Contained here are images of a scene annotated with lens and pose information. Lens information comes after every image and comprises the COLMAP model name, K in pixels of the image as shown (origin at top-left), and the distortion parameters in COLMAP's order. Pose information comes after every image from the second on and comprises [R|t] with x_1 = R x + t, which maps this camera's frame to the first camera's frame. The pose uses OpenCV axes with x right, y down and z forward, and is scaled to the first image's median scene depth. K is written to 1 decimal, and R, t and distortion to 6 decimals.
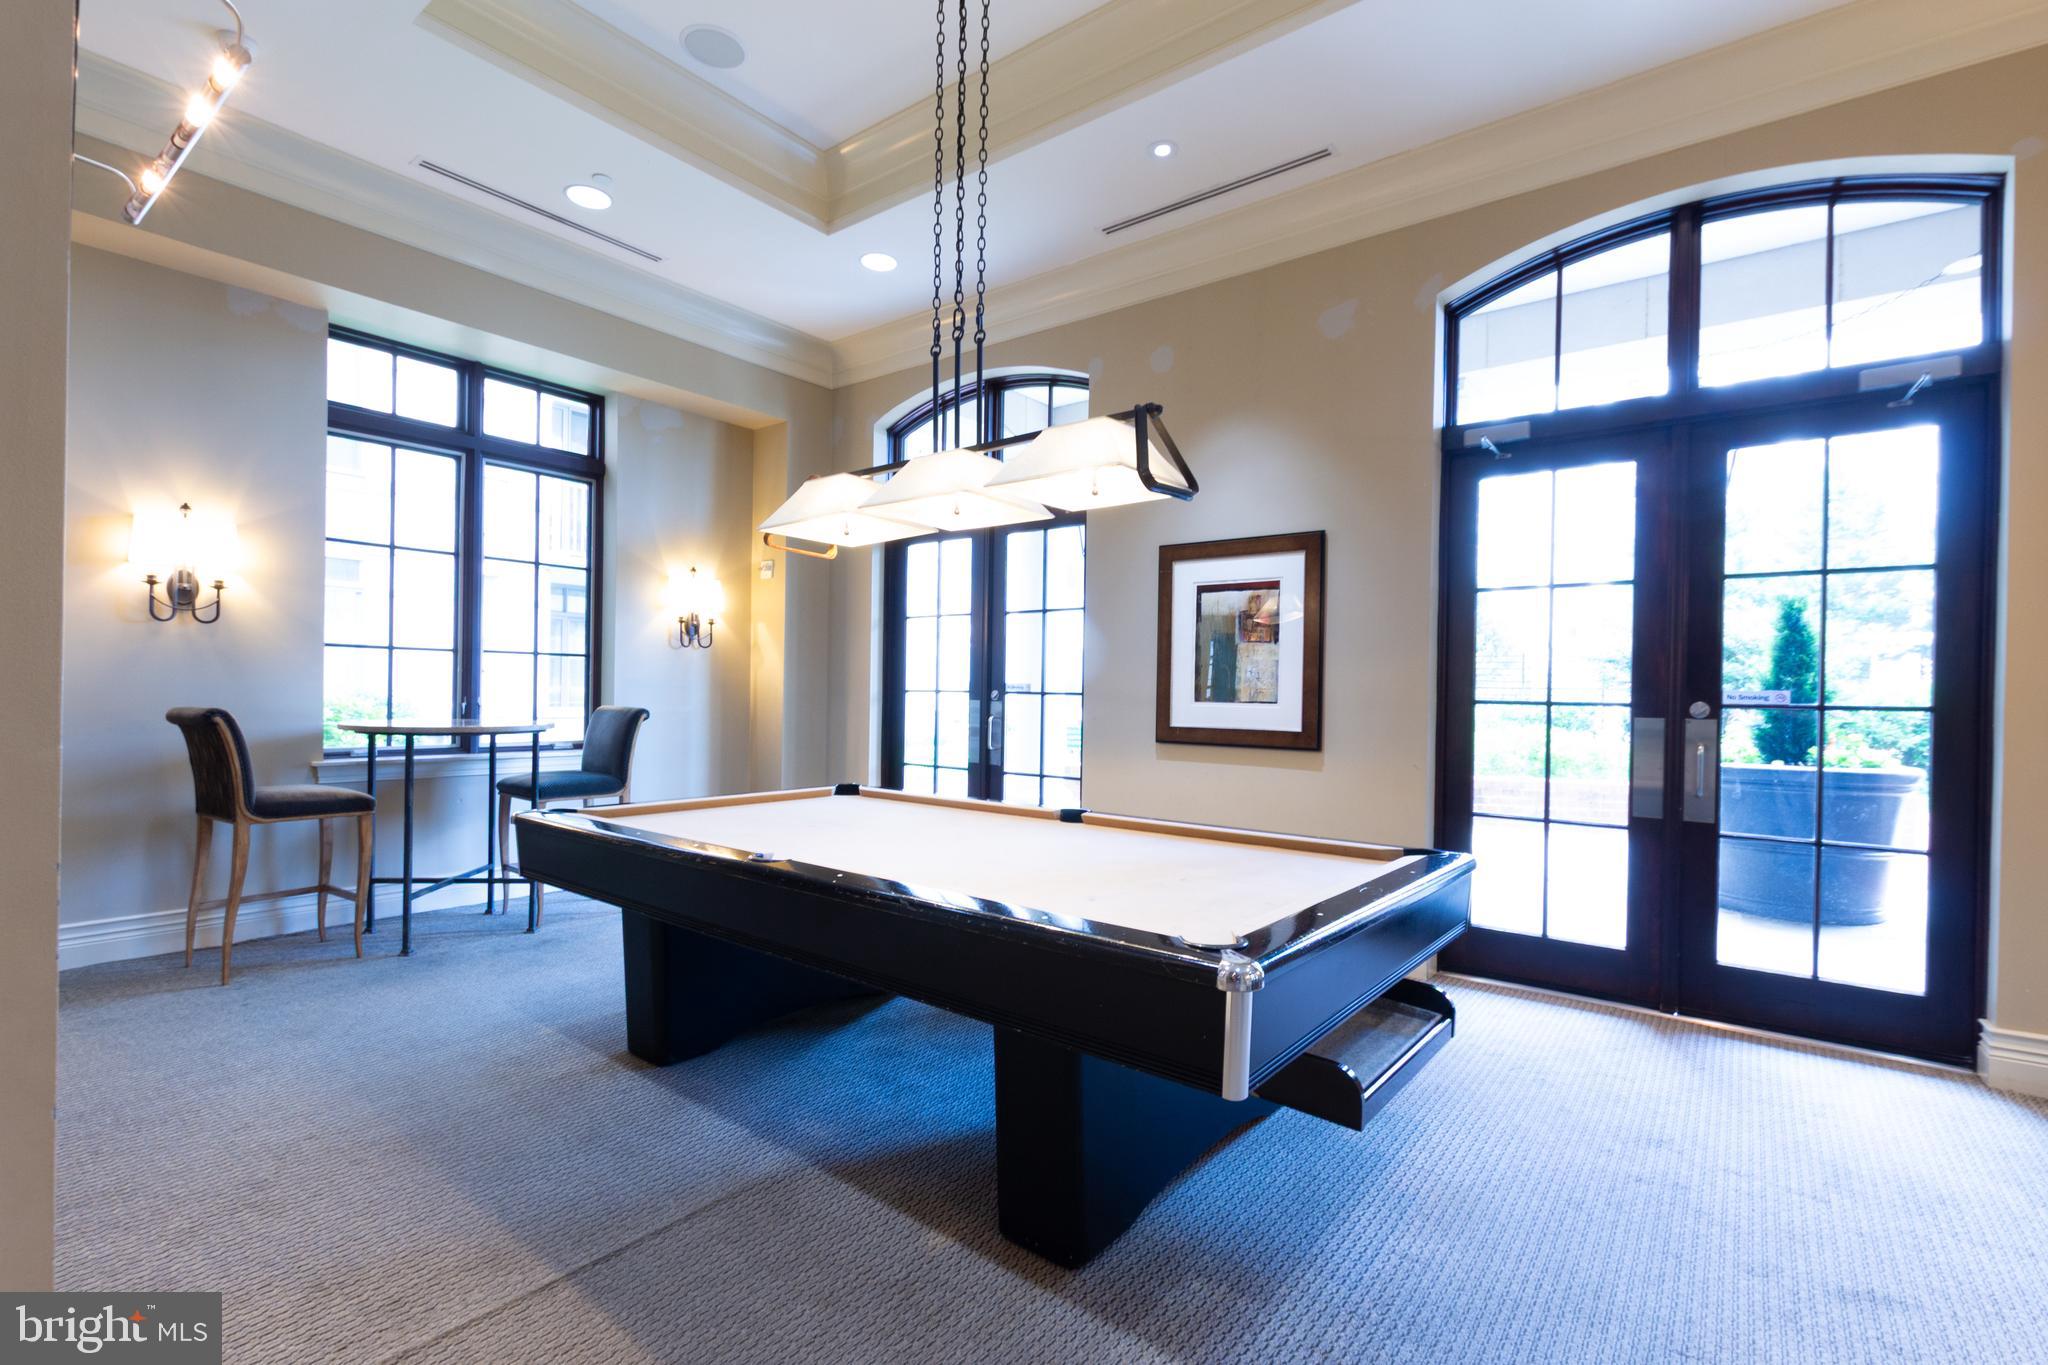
lens RADIAL K [[971.6, 0, 1016.7], [0, 971.6, 682.4], [0, 0, 1]] dist [-0.002992, 0.000165]
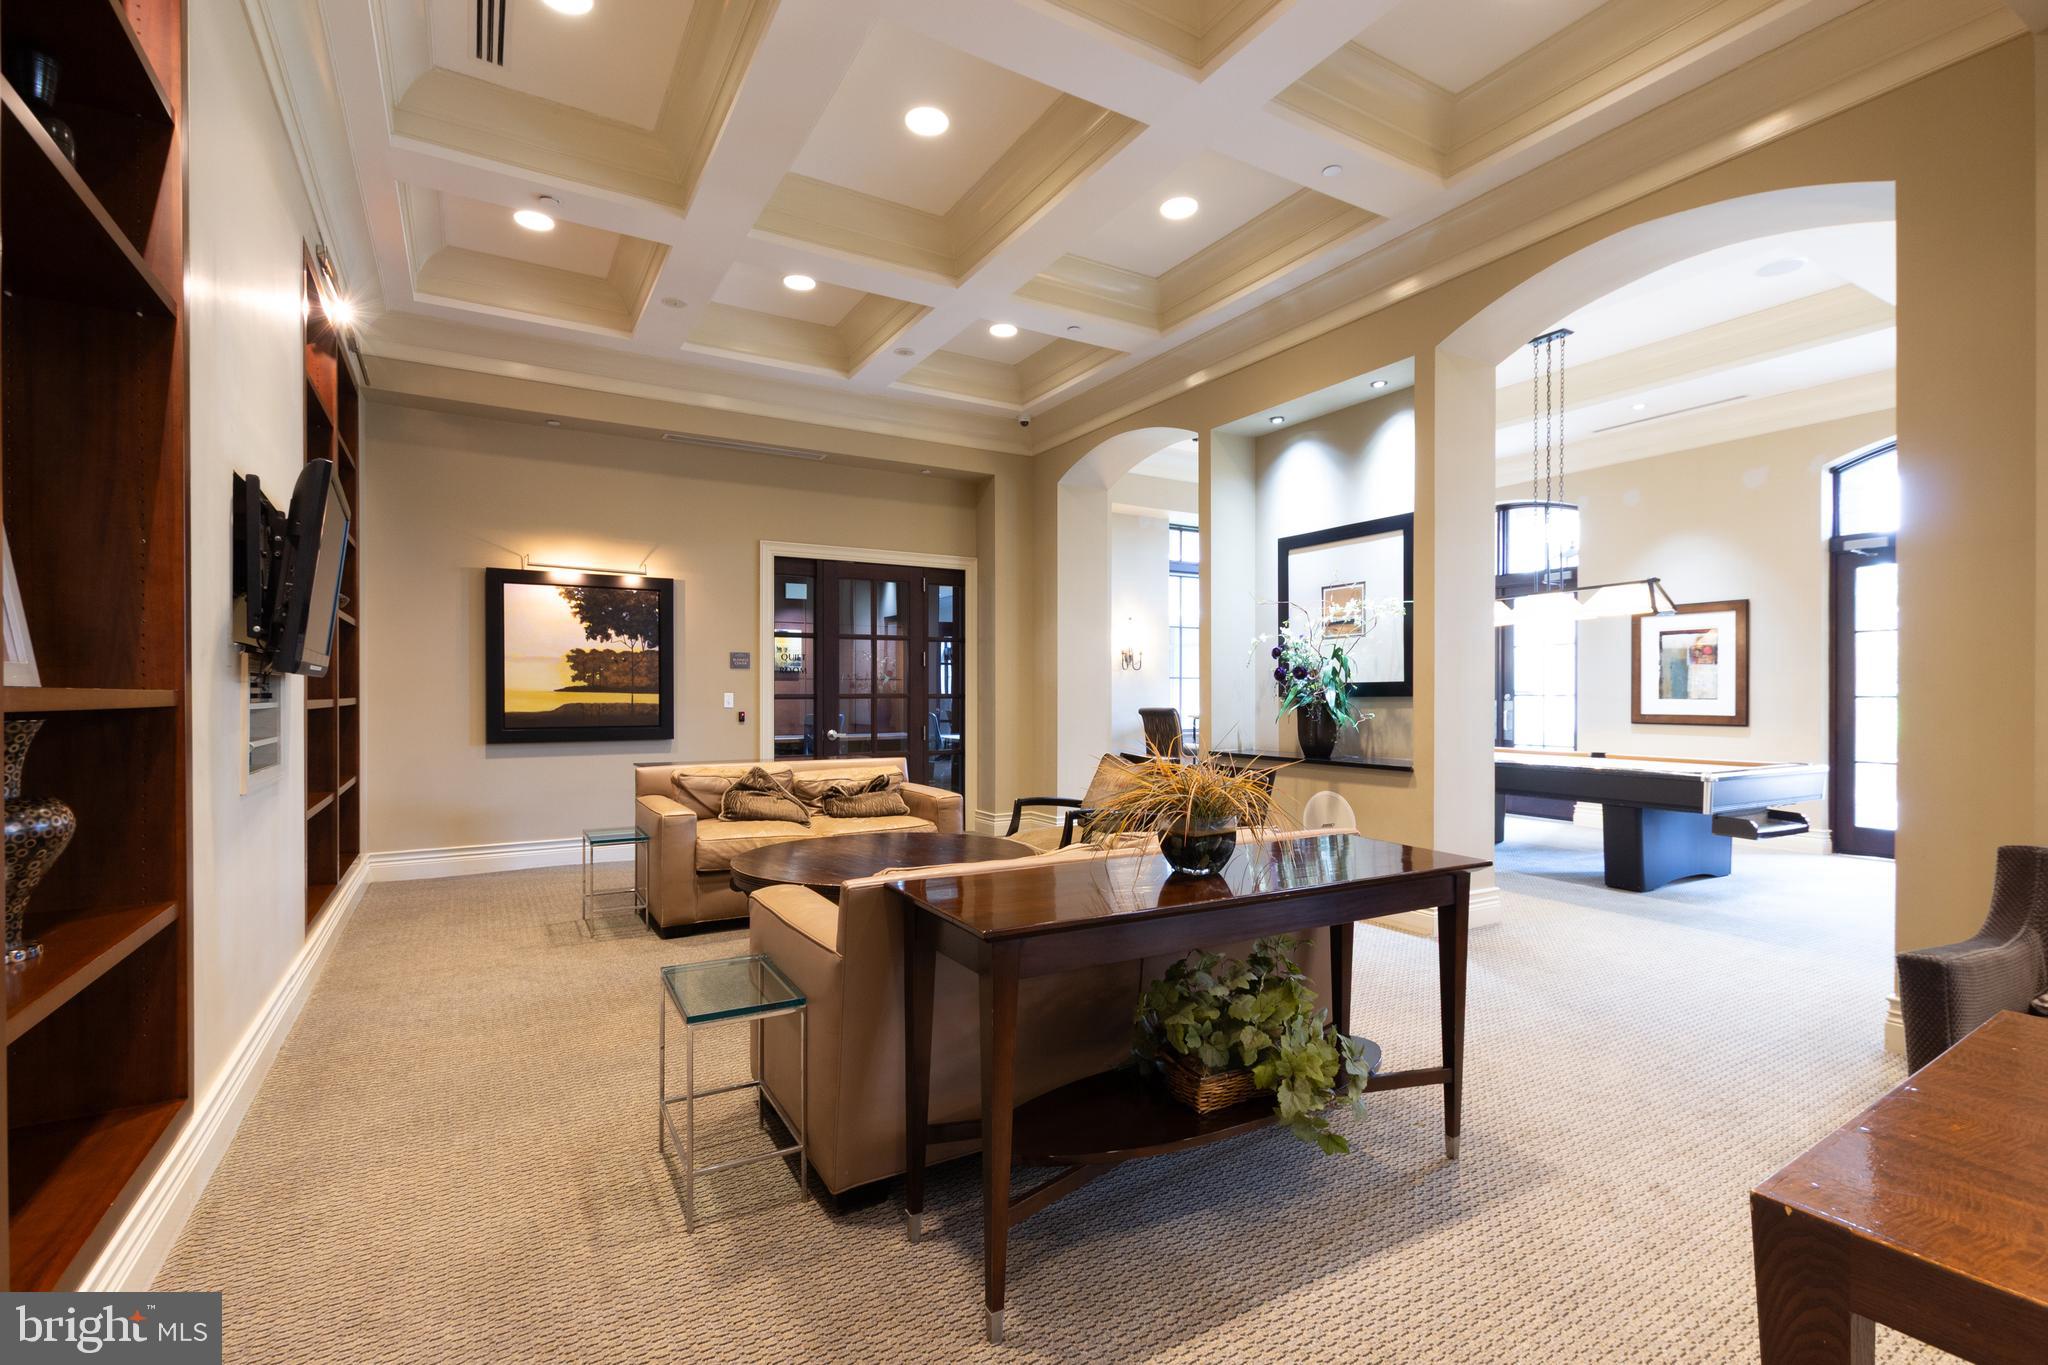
lens RADIAL K [[936.2, 0, 1024.0], [0, 936.2, 682.5], [0, 0, 1]] dist [0.001471, 0.000253]
pose [[0.931751, -0.019456, -0.362577, -0.273581], [0.017603, 0.999810, -0.008412, -0.015911], [0.362671, 0.001455, 0.931916, -0.989299]]
